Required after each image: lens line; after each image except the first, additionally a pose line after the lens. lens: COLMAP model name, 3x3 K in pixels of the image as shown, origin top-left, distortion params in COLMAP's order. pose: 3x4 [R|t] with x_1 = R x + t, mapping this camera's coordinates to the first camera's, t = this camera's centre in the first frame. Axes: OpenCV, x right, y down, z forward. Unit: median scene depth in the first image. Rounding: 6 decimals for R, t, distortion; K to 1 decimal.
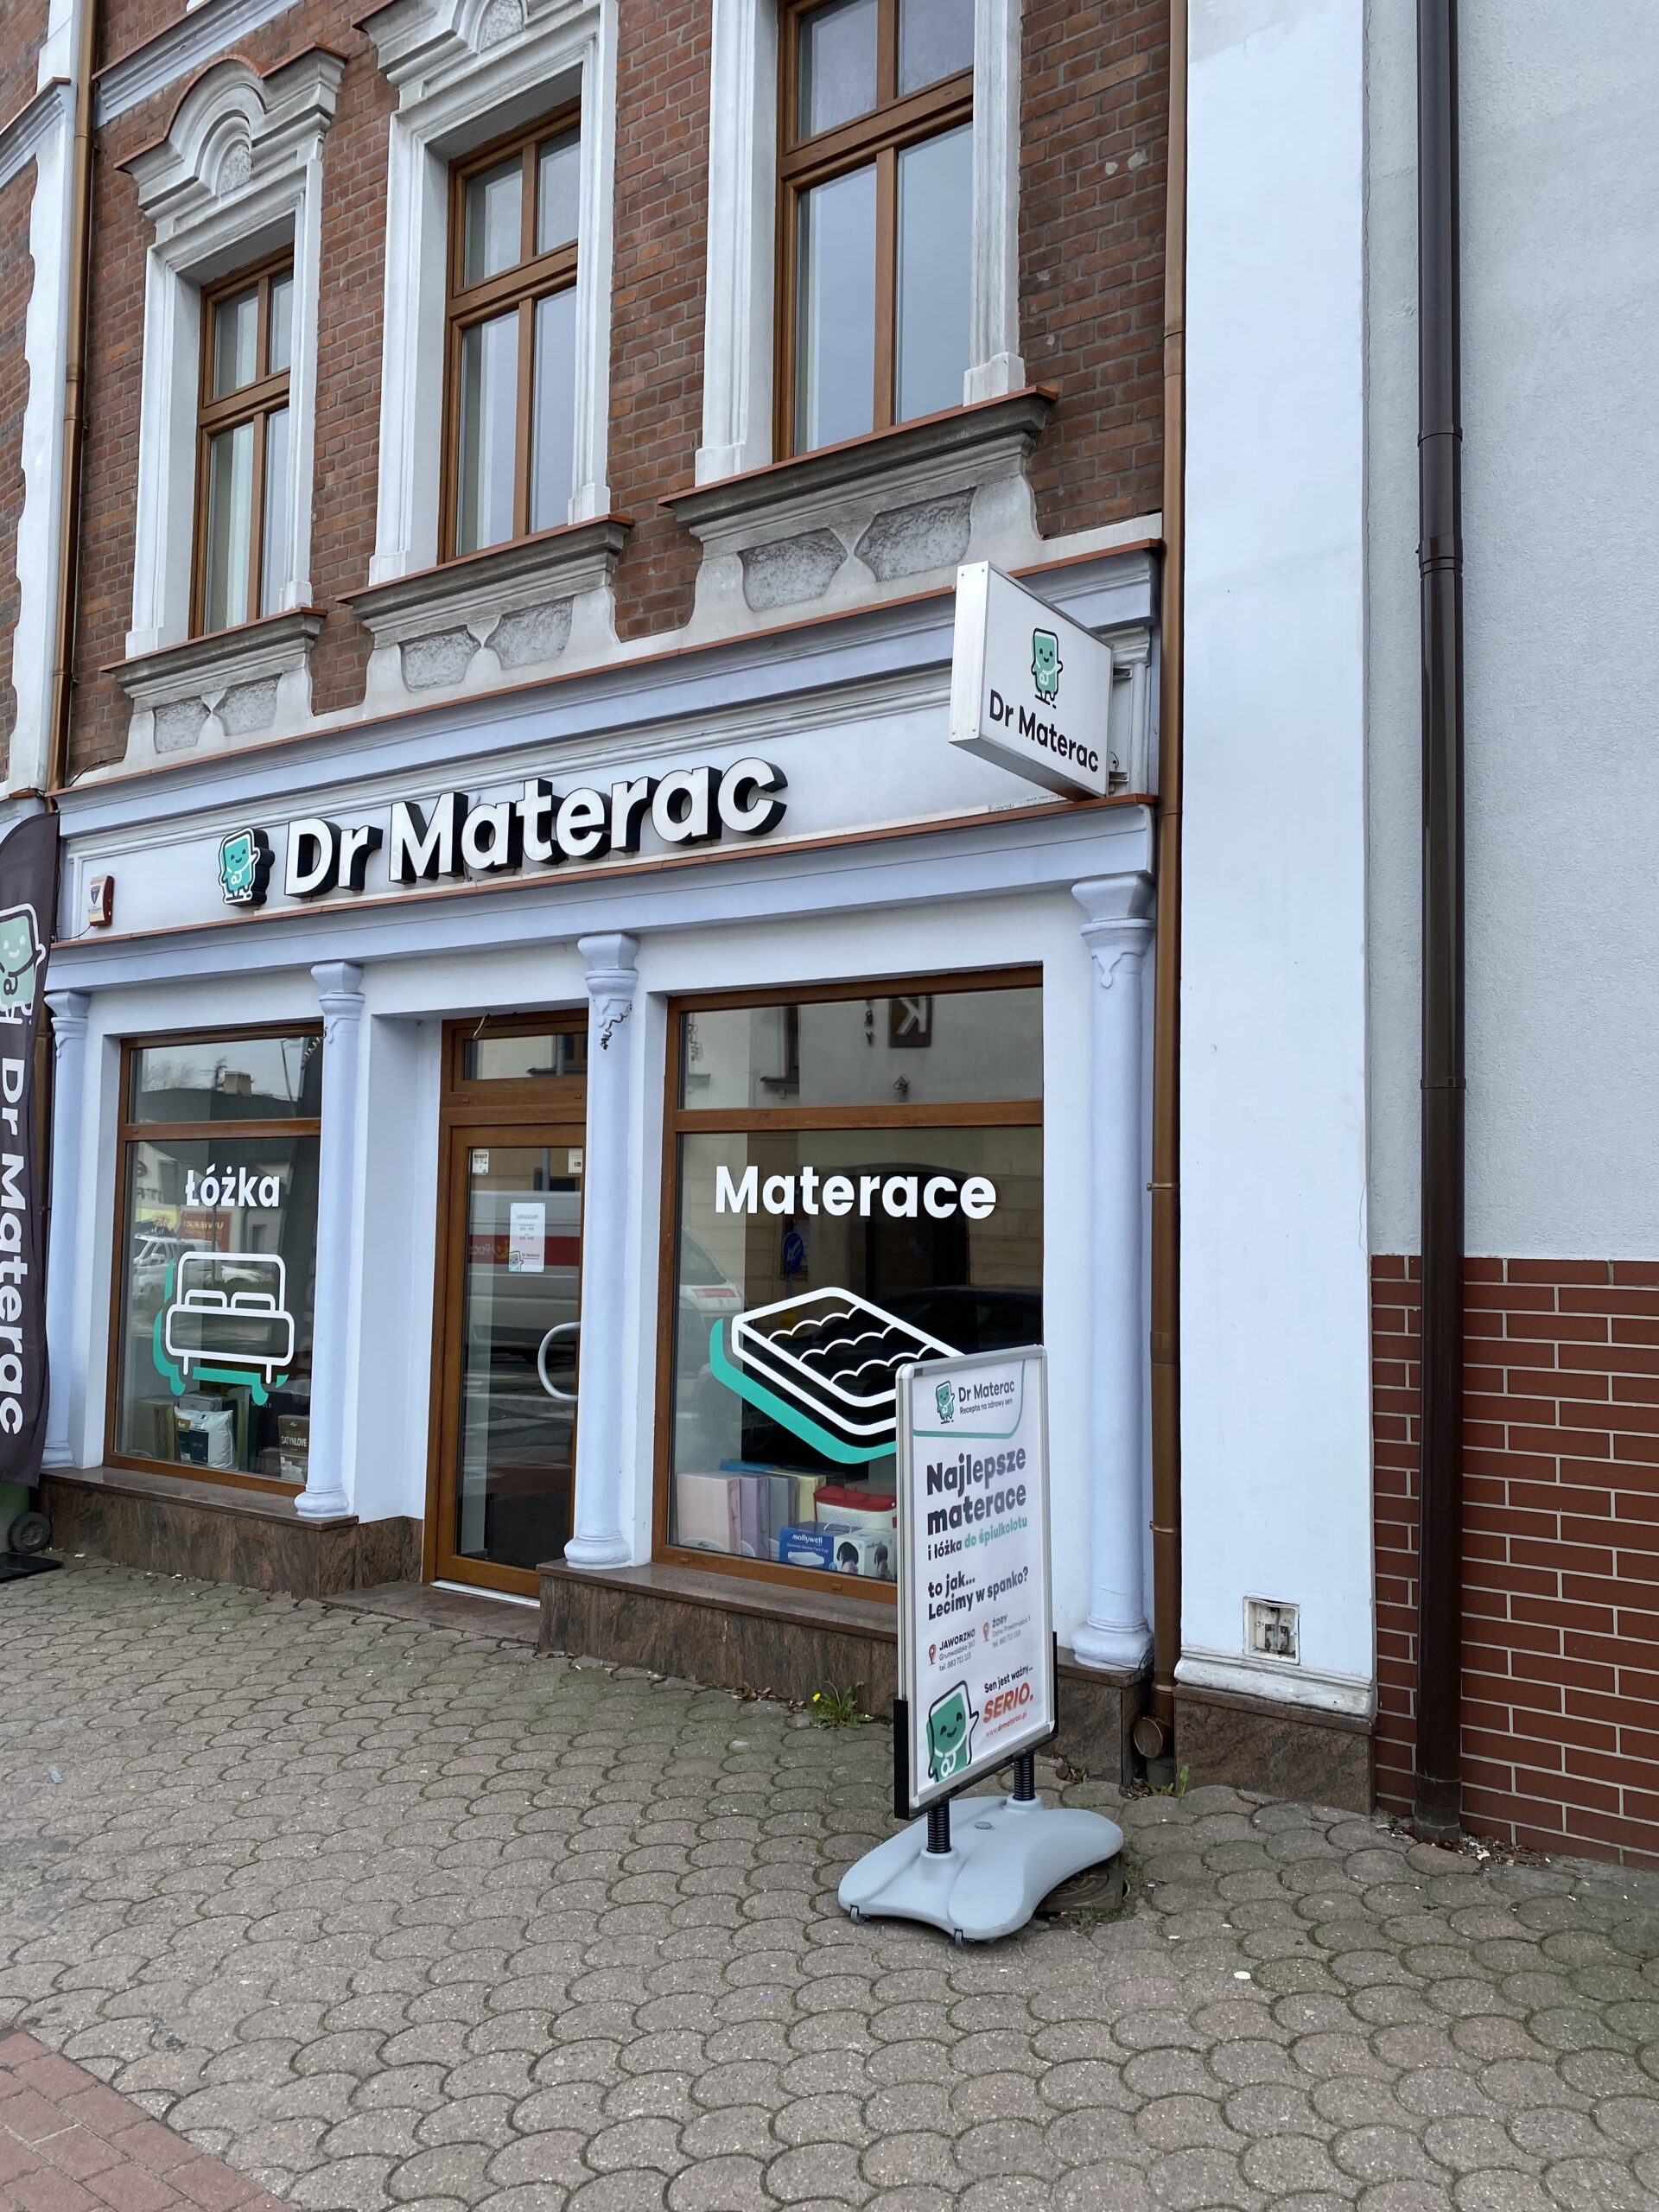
lens RADIAL K [[1684.3, 0, 828.2], [0, 1684.3, 1083.2], [0, 0, 1]] dist [0.030713, -0.008478]
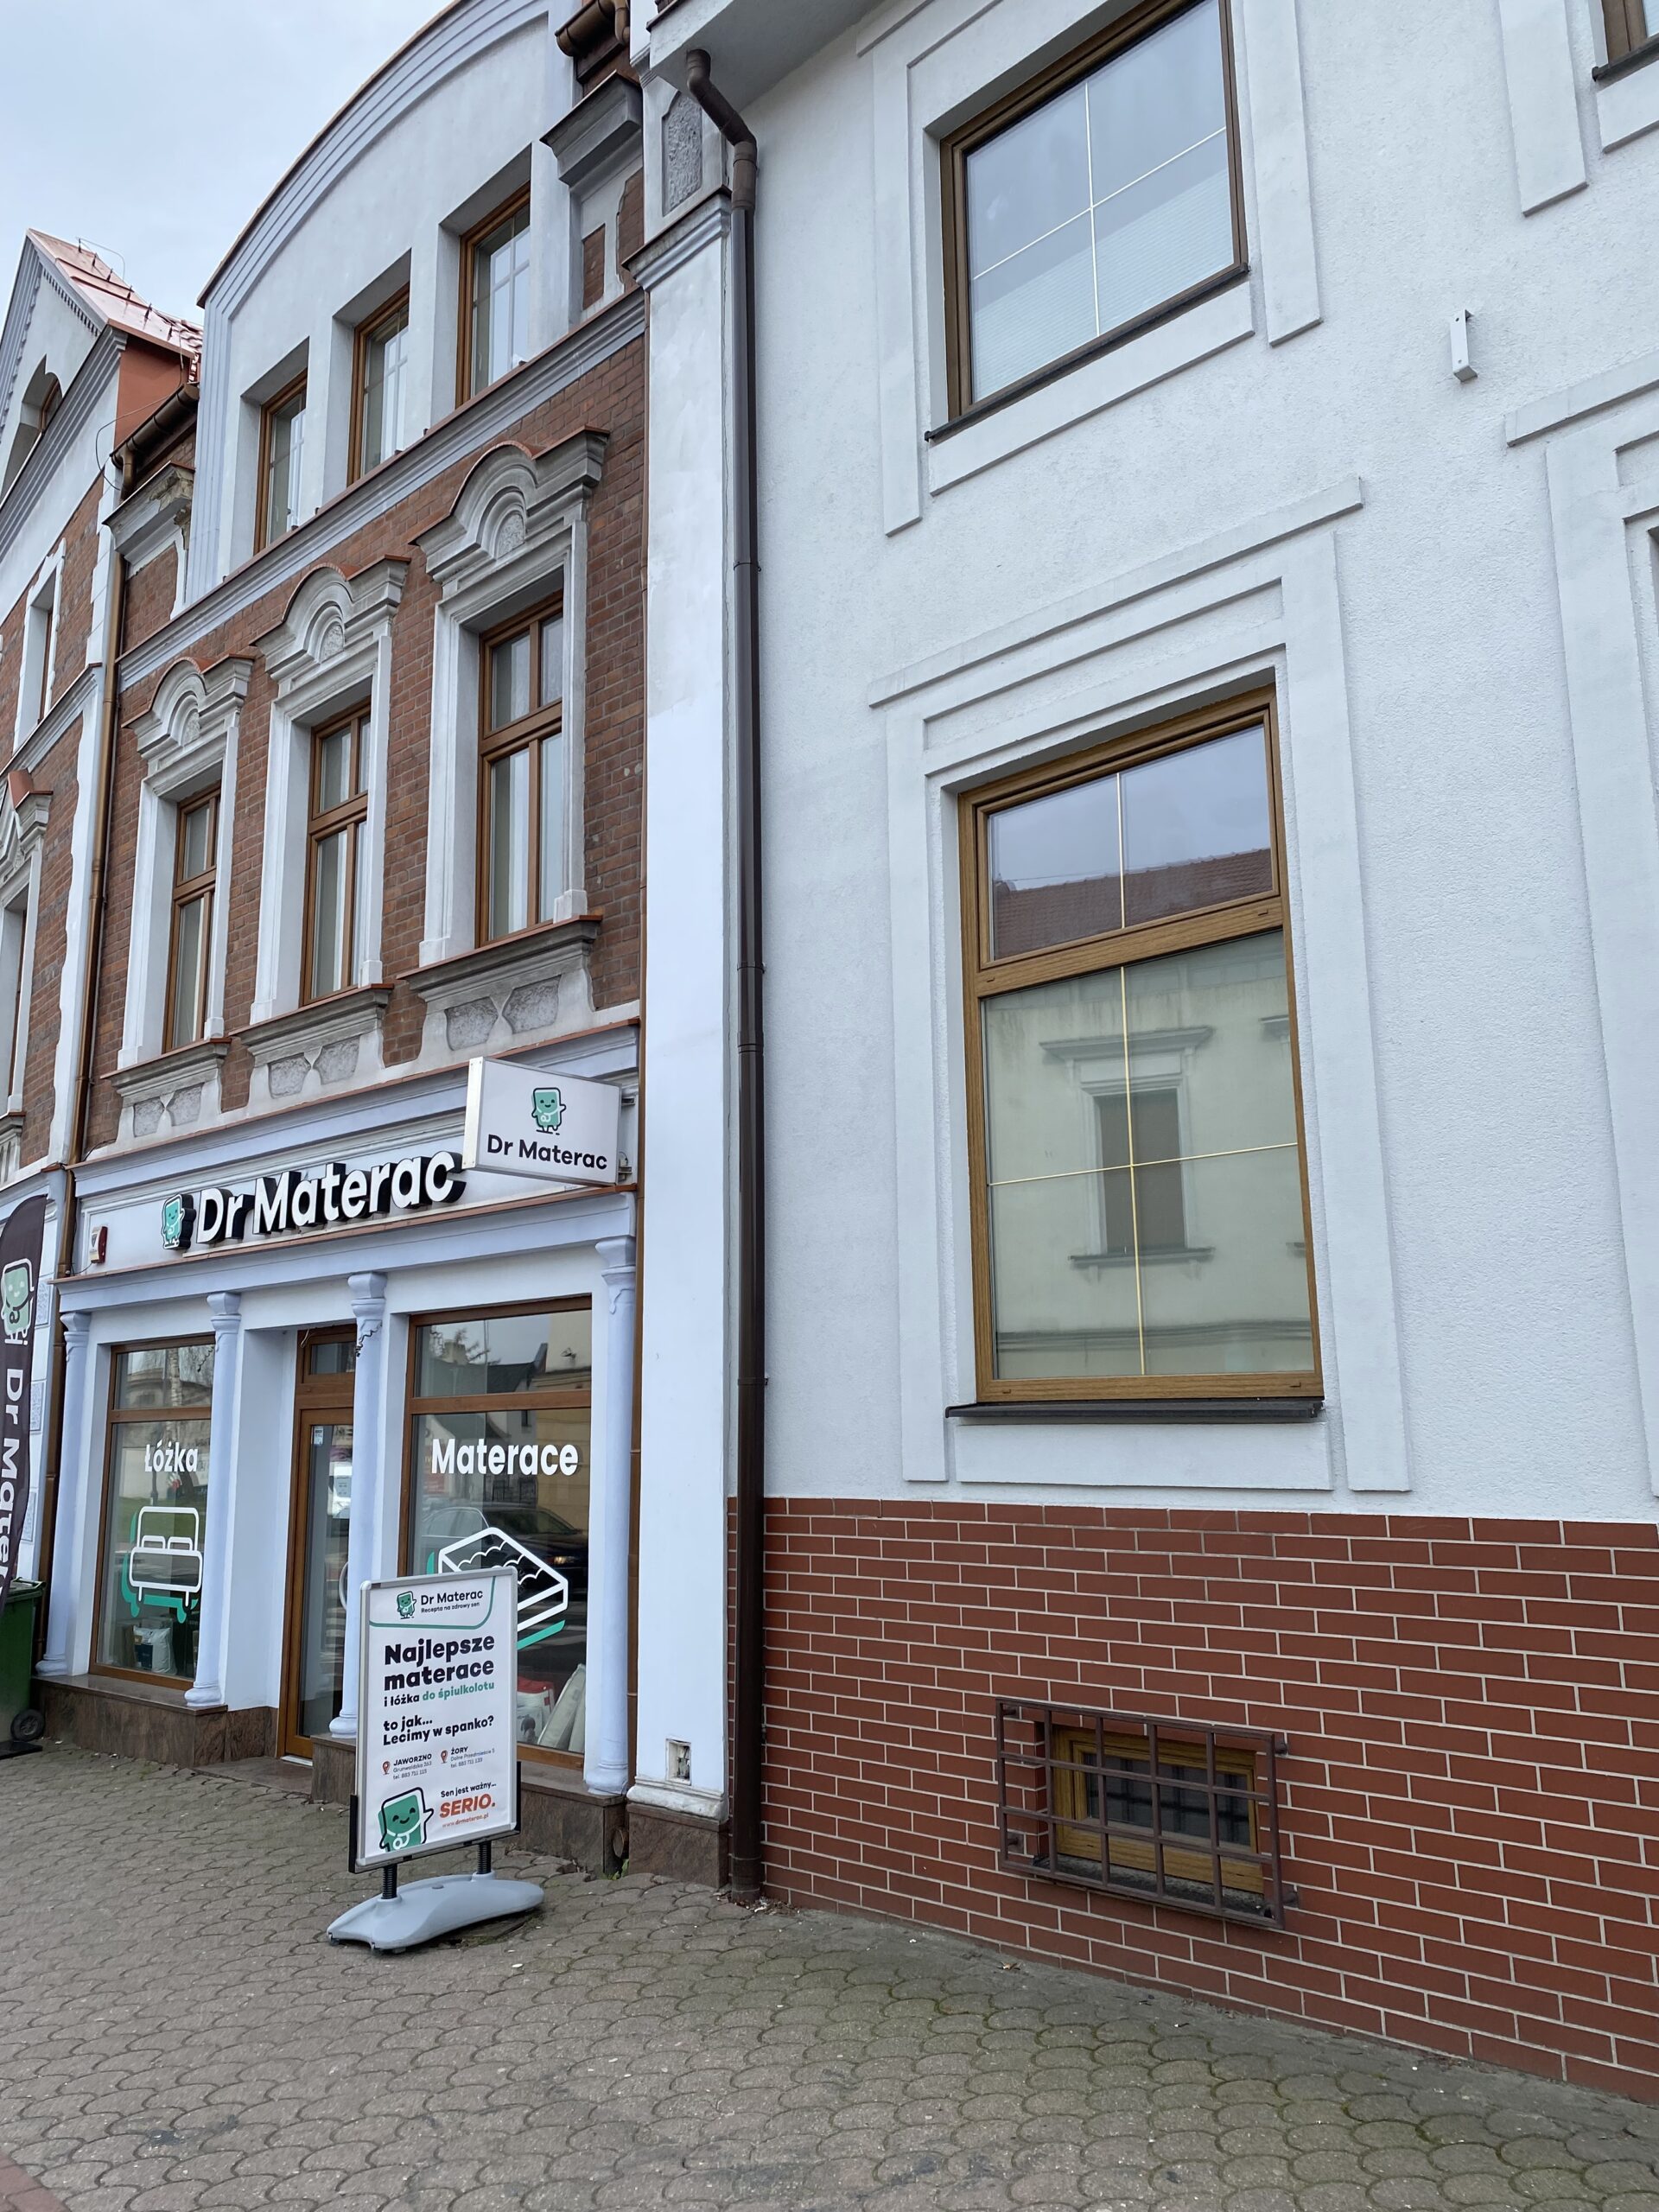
lens RADIAL K [[1669.0, 0, 829.5], [0, 1669.0, 1106.0], [0, 0, 1]] dist [0.056550, -0.050525]
pose [[0.990004, -0.050954, -0.131512, 0.446260], [0.034950, 0.992007, -0.121247, -0.043762], [0.136639, 0.115438, 0.983872, -0.353765]]
